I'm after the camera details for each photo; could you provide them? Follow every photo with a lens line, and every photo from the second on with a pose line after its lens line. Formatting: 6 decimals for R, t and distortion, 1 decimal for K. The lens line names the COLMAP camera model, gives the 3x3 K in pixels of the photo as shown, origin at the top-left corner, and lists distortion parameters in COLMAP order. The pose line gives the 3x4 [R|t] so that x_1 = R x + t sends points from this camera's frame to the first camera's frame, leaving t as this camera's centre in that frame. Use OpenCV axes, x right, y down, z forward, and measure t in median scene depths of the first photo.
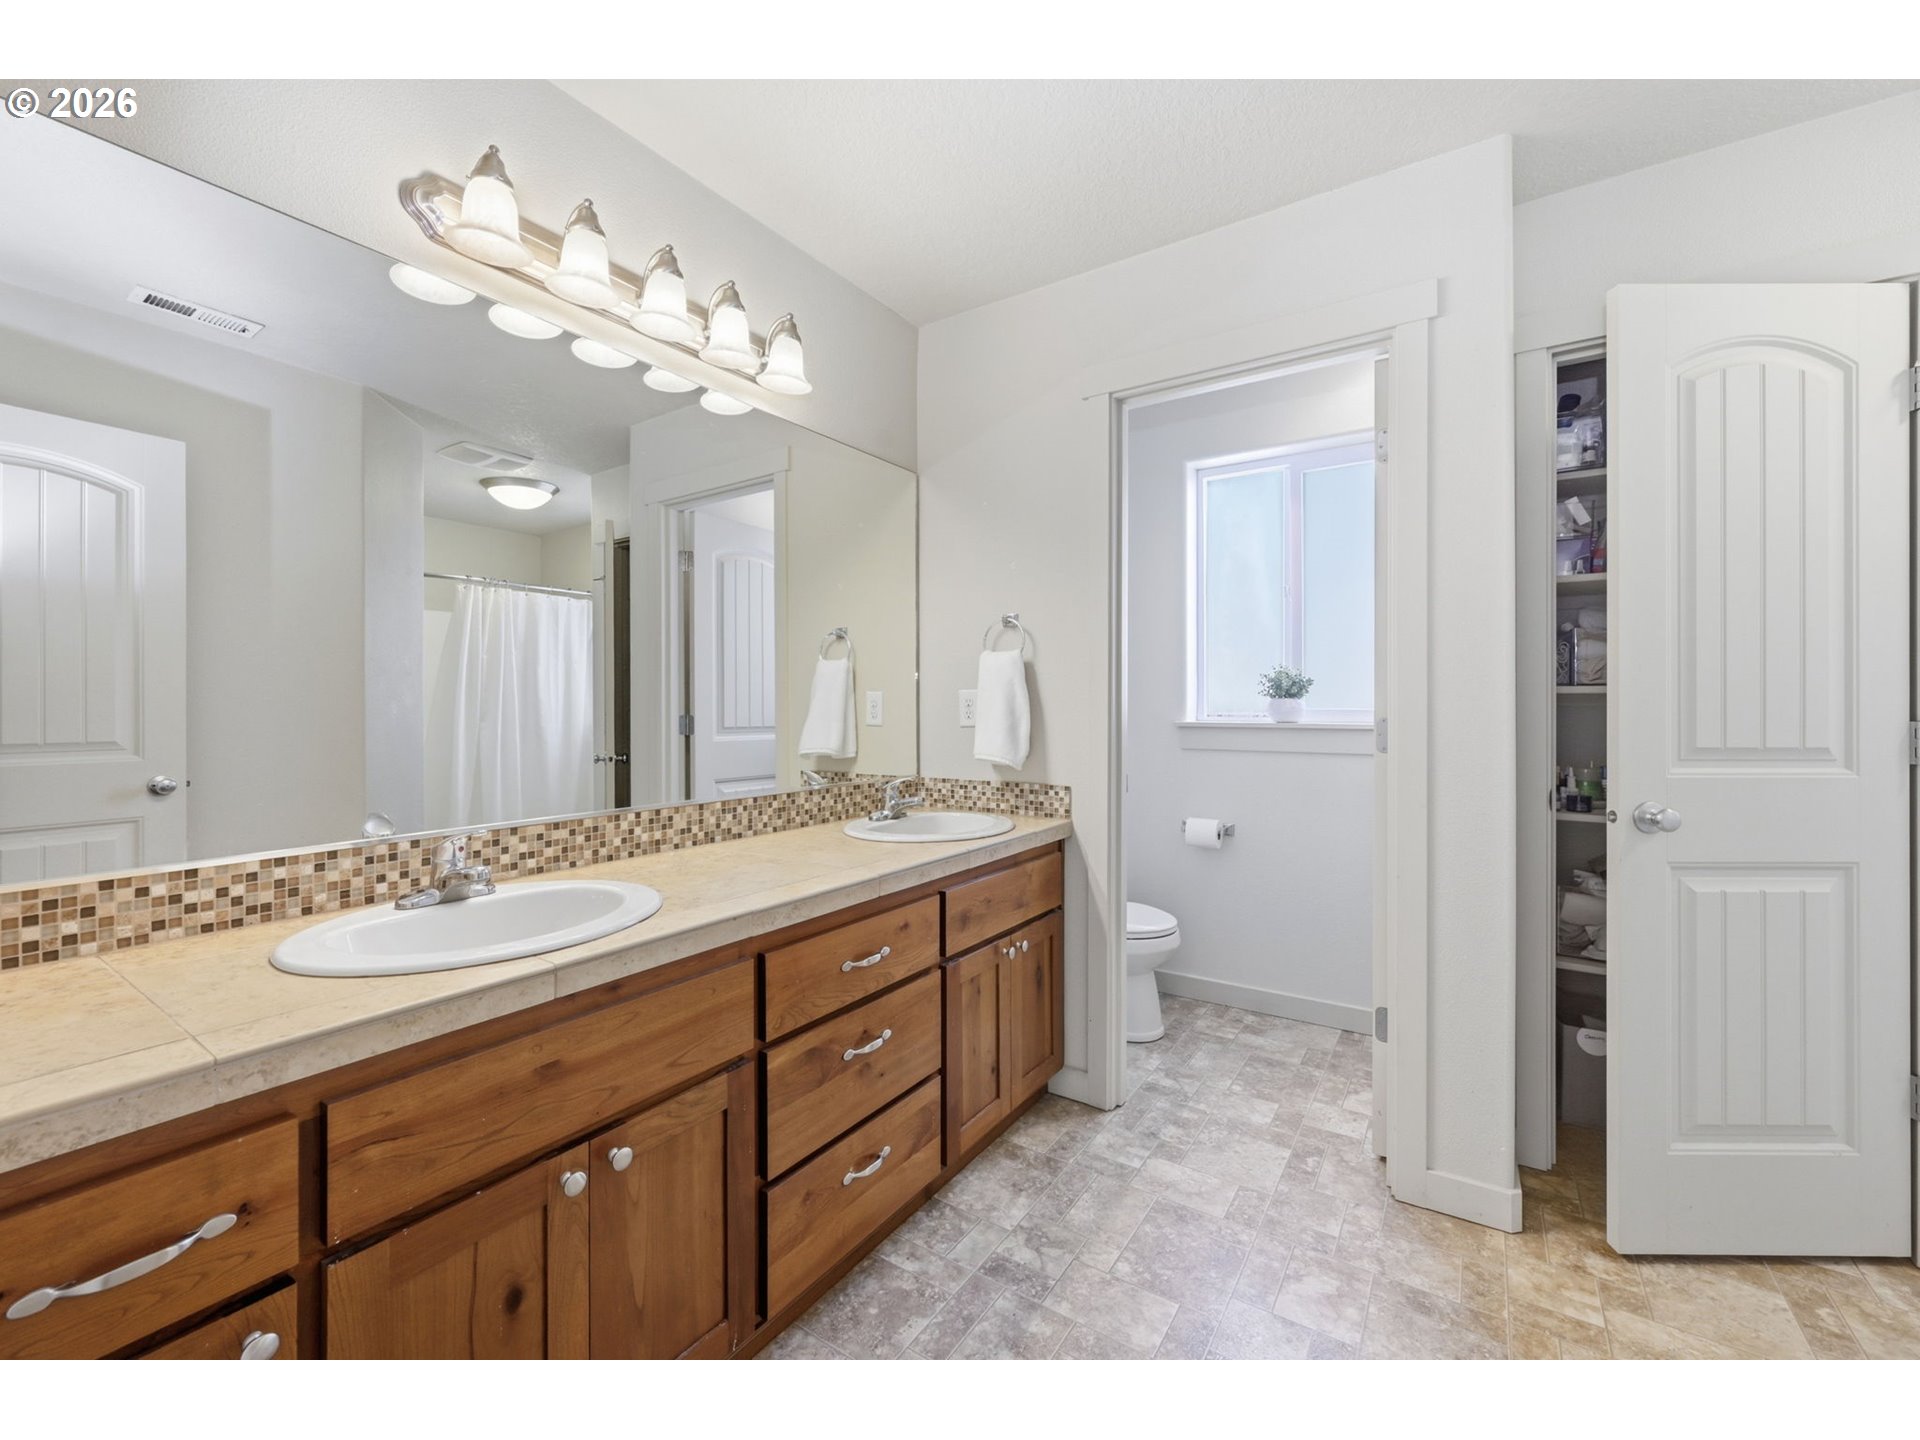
lens RADIAL K [[781.3, 0, 960.3], [0, 781.3, 714.5], [0, 0, 1]] dist [0.000859, 0.000101]
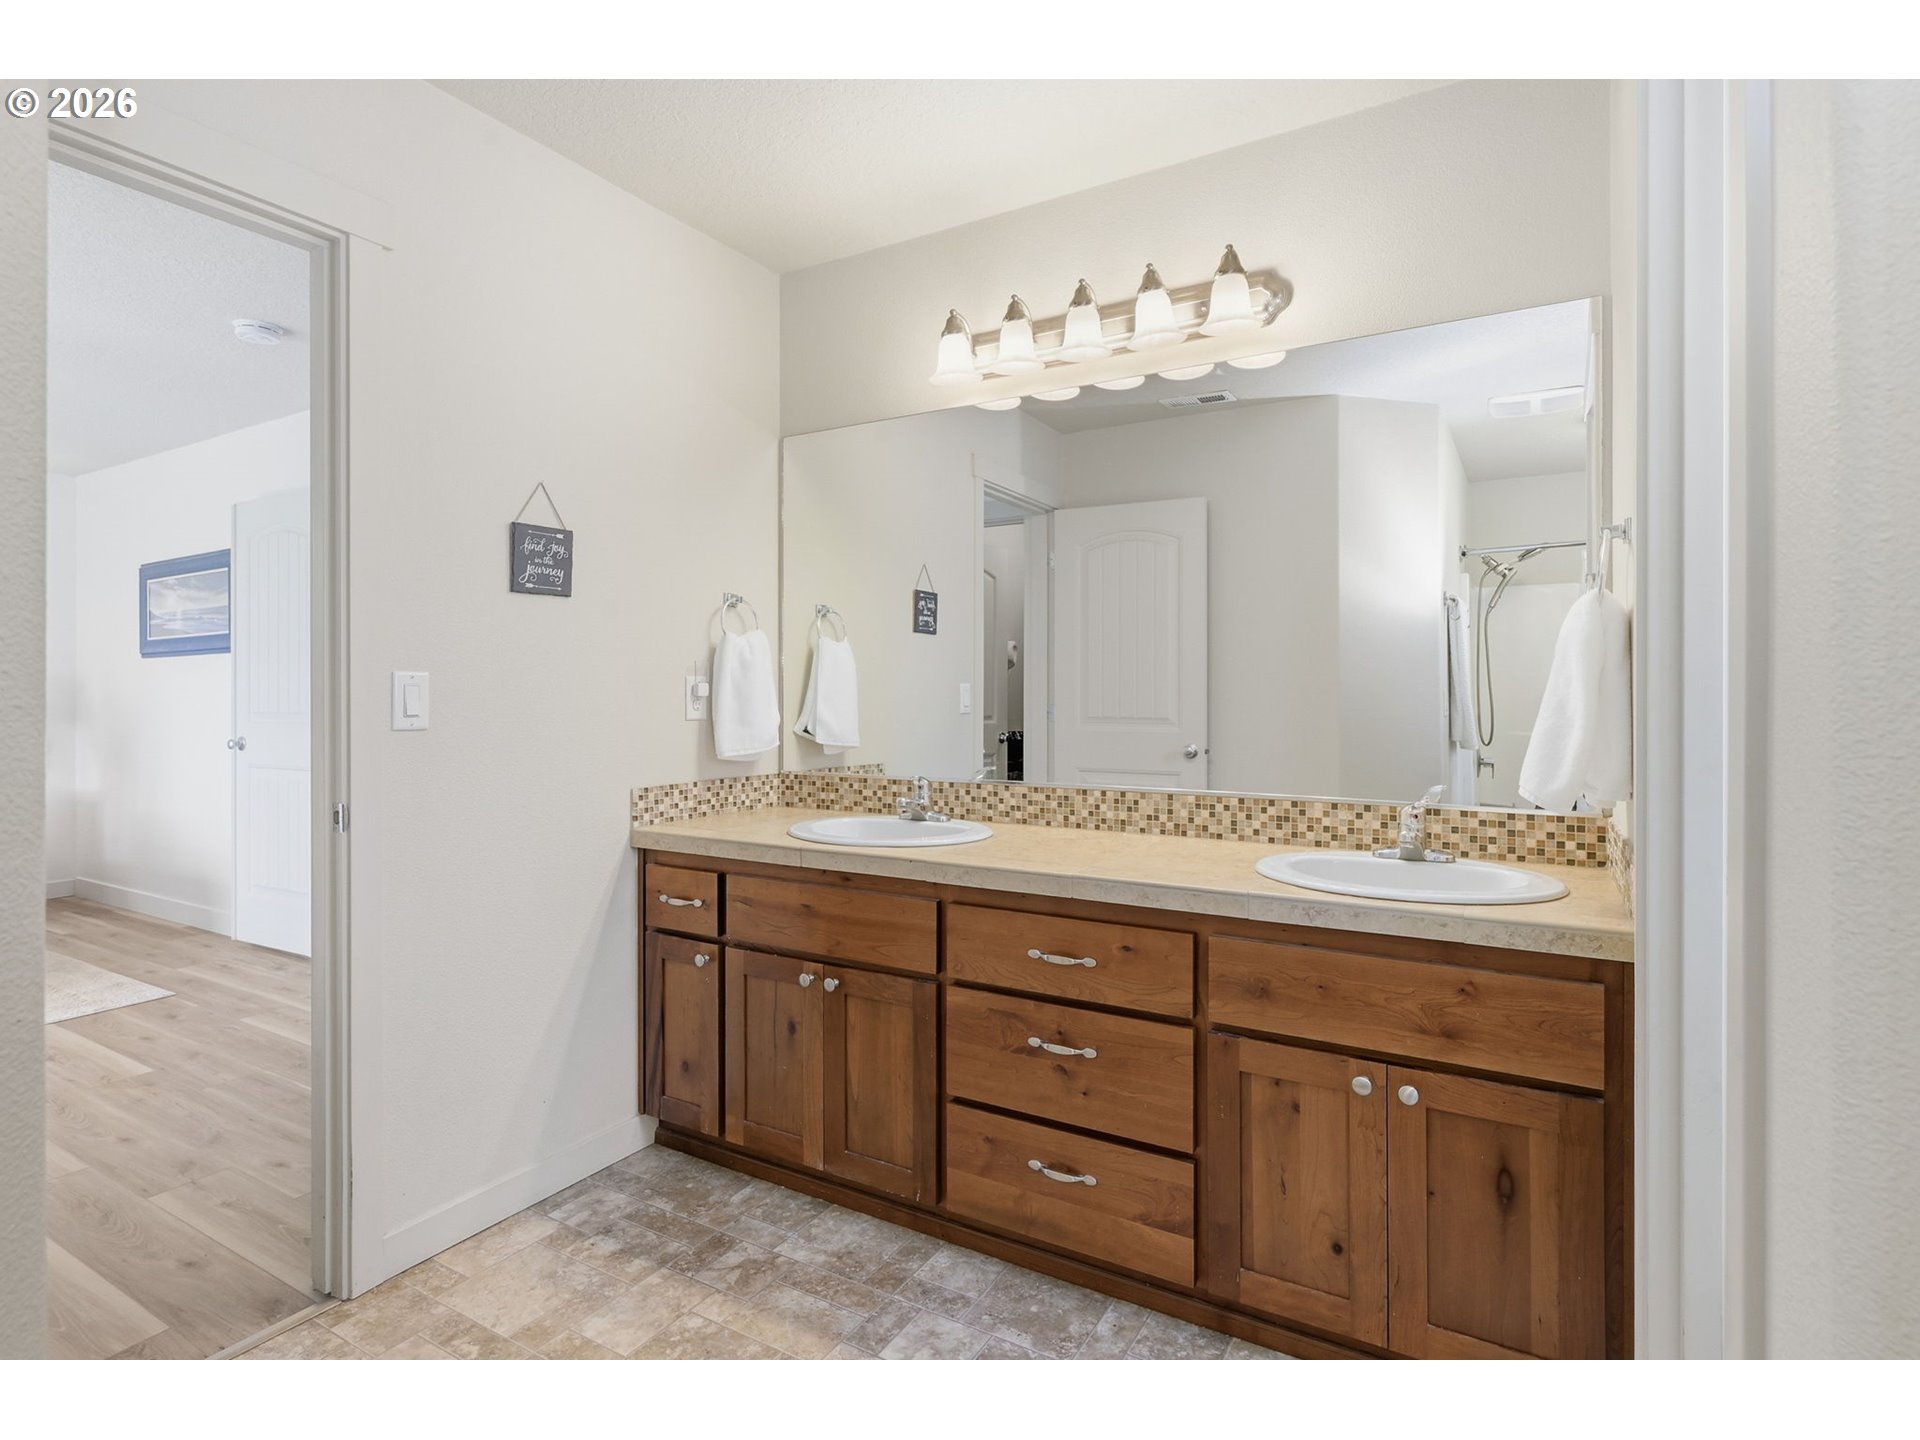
lens RADIAL K [[969.1, 0, 962.5], [0, 969.1, 689.0], [0, 0, 1]] dist [-0.001438, -0.000002]
pose [[0.061648, -0.002878, -0.998094, 0.961073], [-0.009342, 0.999950, -0.003460, -0.013468], [0.998054, 0.009537, 0.061618, 0.717976]]
